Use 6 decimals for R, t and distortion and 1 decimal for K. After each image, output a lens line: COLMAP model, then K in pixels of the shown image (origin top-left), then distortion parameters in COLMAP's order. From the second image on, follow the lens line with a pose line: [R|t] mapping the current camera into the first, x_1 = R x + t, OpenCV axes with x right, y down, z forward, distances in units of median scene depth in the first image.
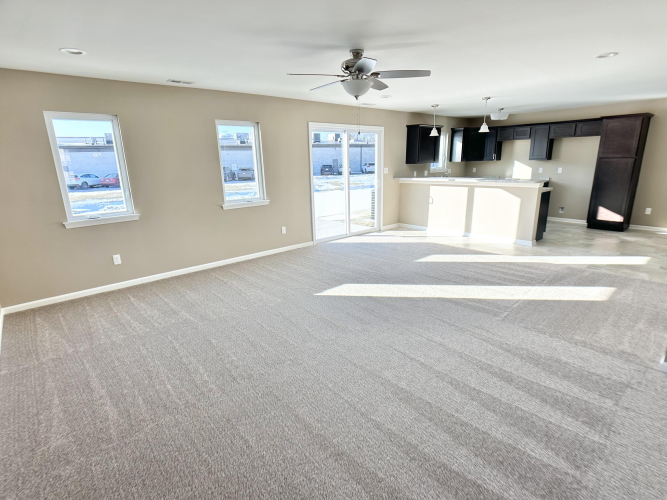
lens RADIAL K [[353.4, 0, 308.2], [0, 353.4, 249.4], [0, 0, 1]] dist [-0.004898, -0.000092]
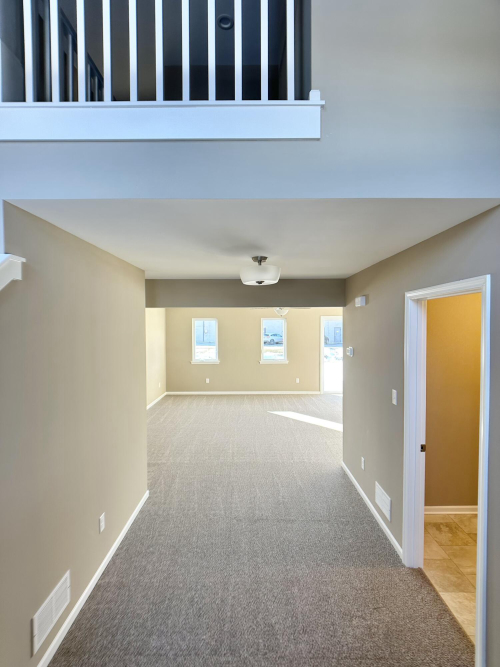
lens RADIAL K [[353.4, 0, 250.9], [0, 353.4, 333.7], [0, 0, 1]] dist [-0.004898, -0.000092]
pose [[0.754867, 0.044927, -0.654338, 0.817826], [-0.180479, 0.973366, -0.141375, 0.004072], [0.630558, 0.224814, 0.742870, -0.393705]]
